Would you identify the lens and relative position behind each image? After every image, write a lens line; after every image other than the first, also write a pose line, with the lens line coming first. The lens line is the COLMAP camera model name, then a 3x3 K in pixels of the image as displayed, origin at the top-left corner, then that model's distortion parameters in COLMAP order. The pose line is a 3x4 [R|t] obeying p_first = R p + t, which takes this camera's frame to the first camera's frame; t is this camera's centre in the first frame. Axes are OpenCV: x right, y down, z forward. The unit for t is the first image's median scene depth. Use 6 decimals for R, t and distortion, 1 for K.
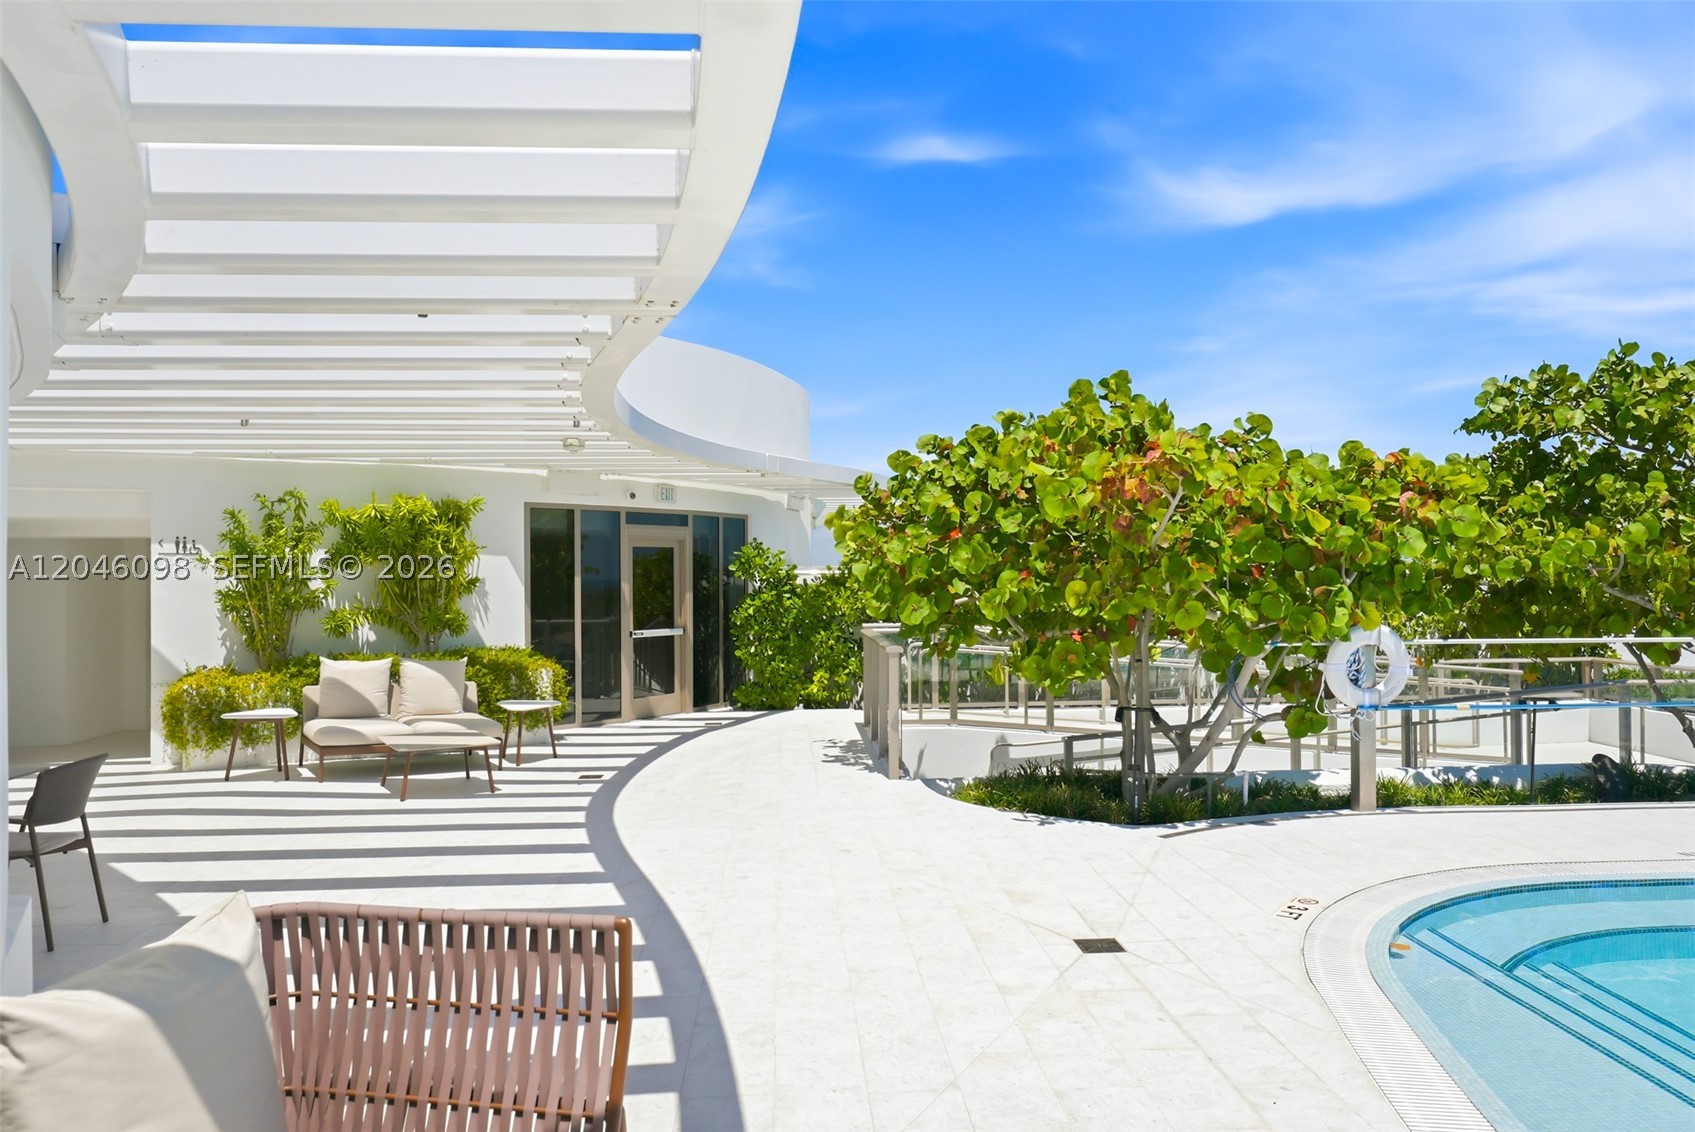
lens RADIAL K [[1142.8, 0, 852.0], [0, 1142.8, 534.9], [0, 0, 1]] dist [-0.000738, -0.001060]
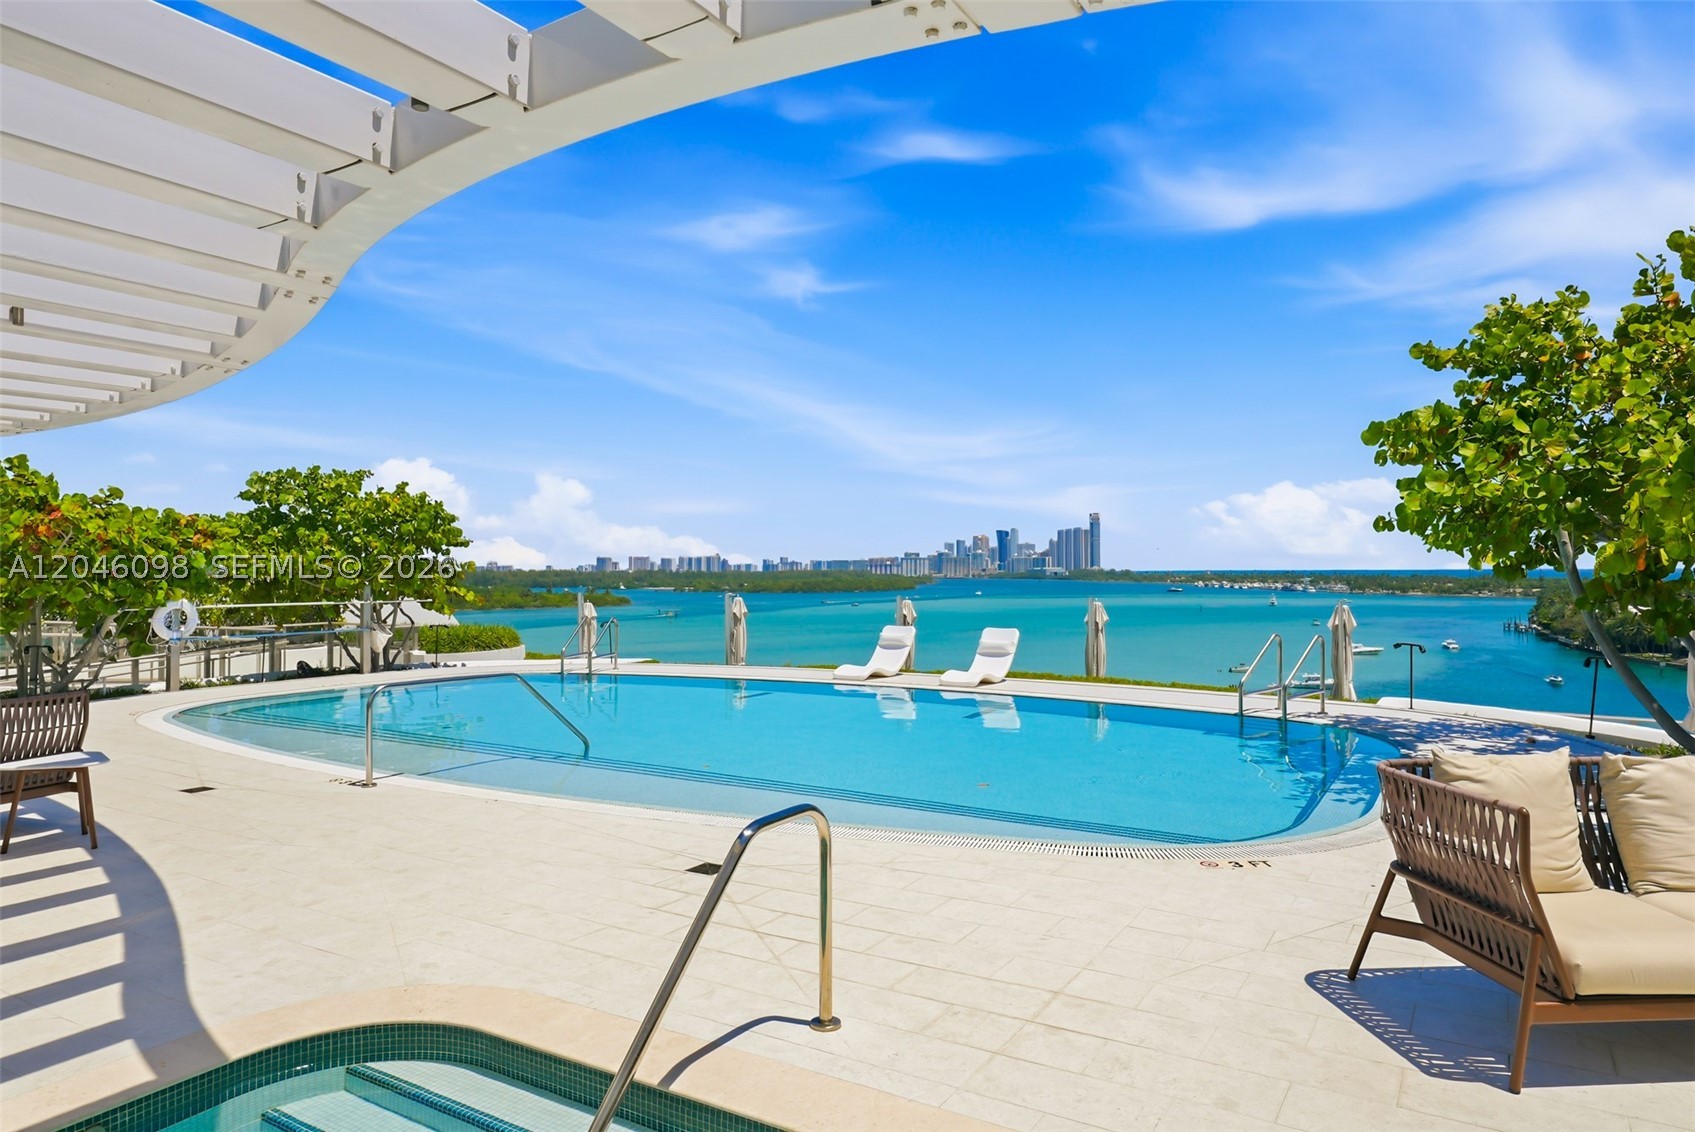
lens RADIAL K [[1038.8, 0, 868.2], [0, 1038.8, 565.8], [0, 0, 1]] dist [-0.000314, -0.003538]
pose [[0.554810, 0.004980, 0.831962, -0.361817], [-0.026470, 0.999581, 0.011669, -0.030998], [-0.831556, -0.028496, 0.554709, -0.941871]]
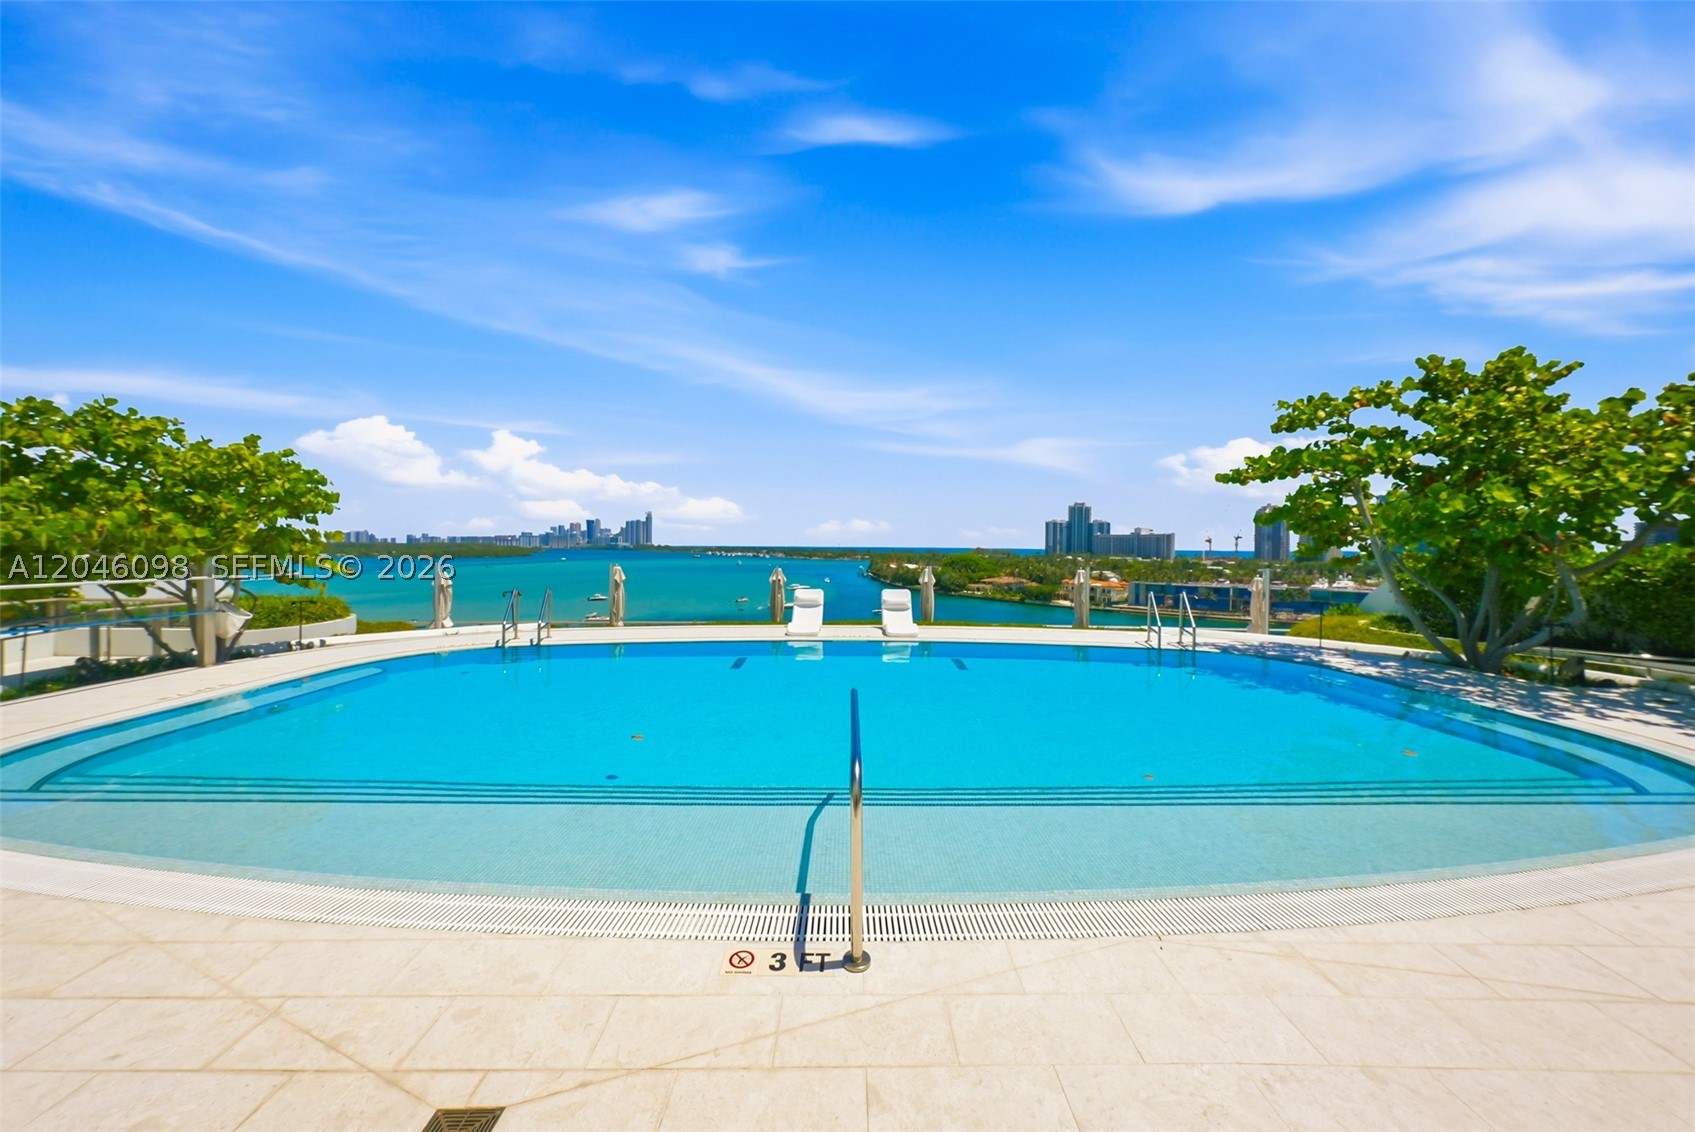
lens RADIAL K [[587.2, 0, 853.0], [0, 587.2, 559.9], [0, 0, 1]] dist [0.001707, 0.000258]
pose [[0.046134, -0.019996, 0.998735, -0.104147], [-0.041381, 0.998903, 0.021910, -0.002011], [-0.998078, -0.042339, 0.045256, -0.089310]]
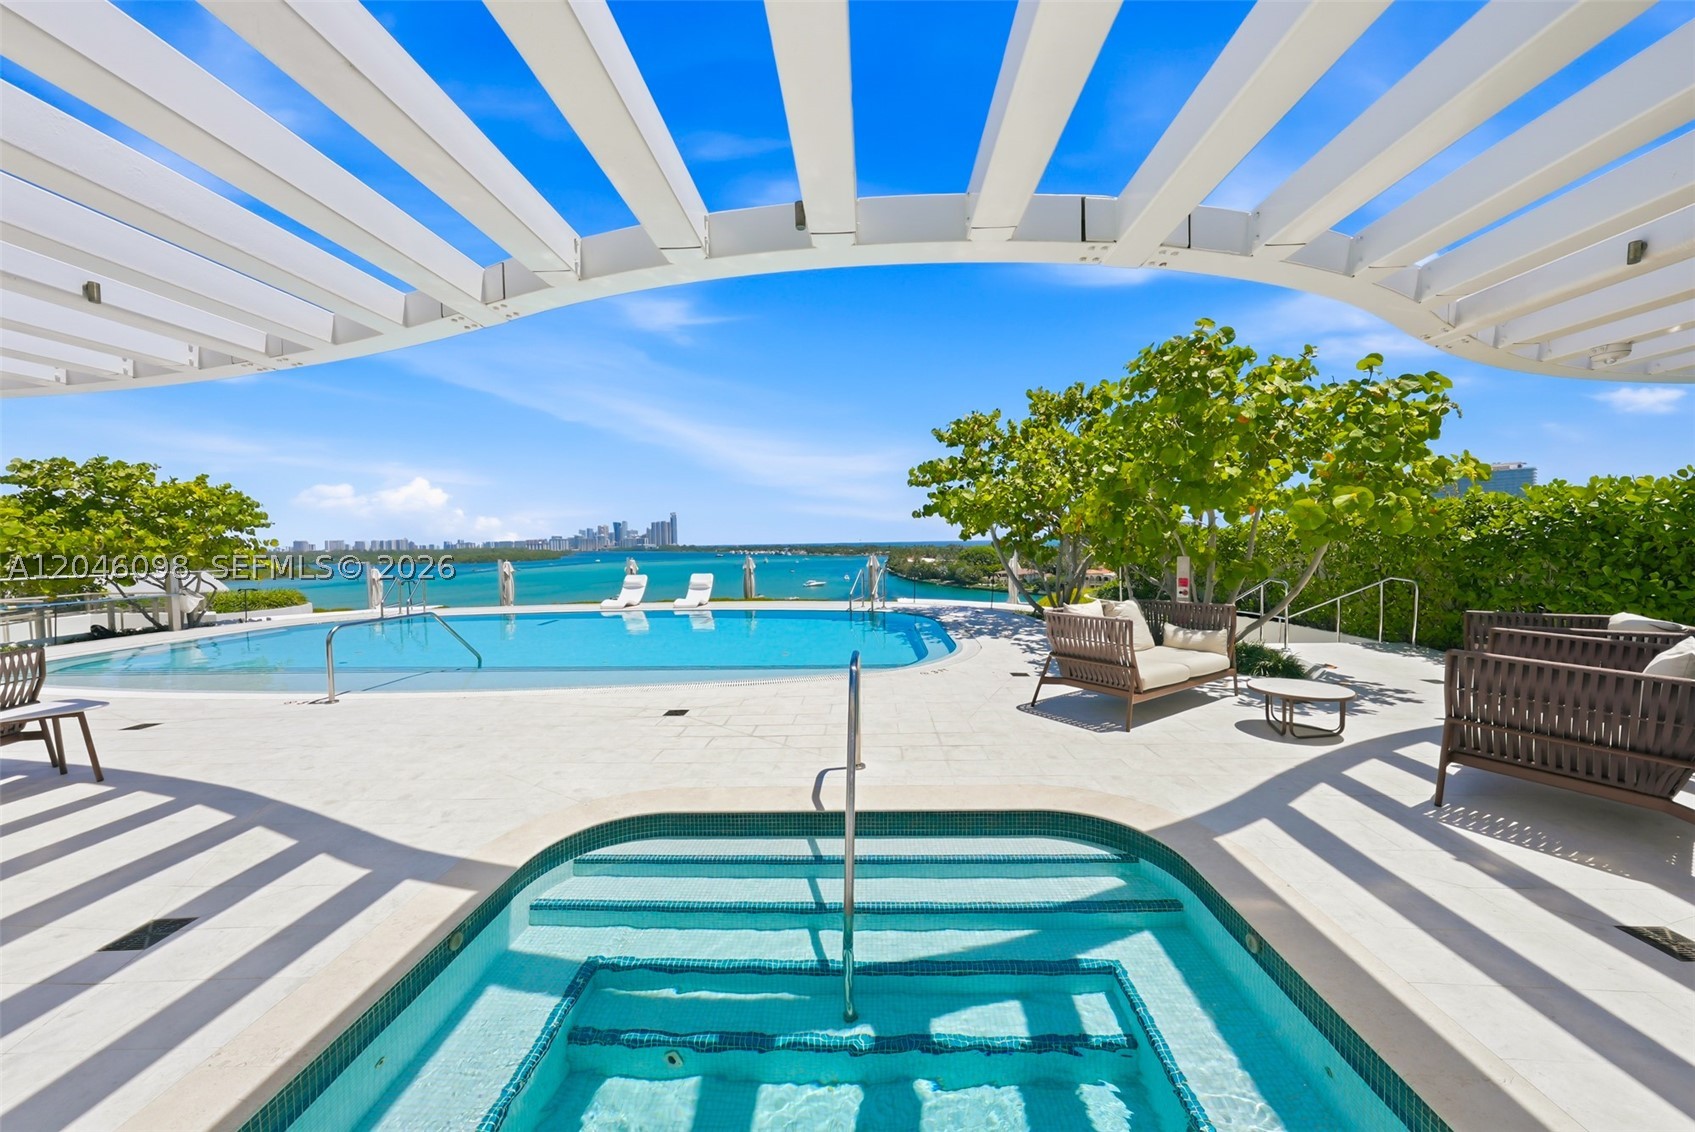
lens RADIAL K [[582.2, 0, 850.5], [0, 582.2, 571.2], [0, 0, 1]] dist [-0.001389, 0.000176]
pose [[0.081084, -0.047932, 0.995554, -0.456622], [-0.017211, 0.998627, 0.049482, -0.010036], [-0.996559, -0.021146, 0.080147, -0.724349]]
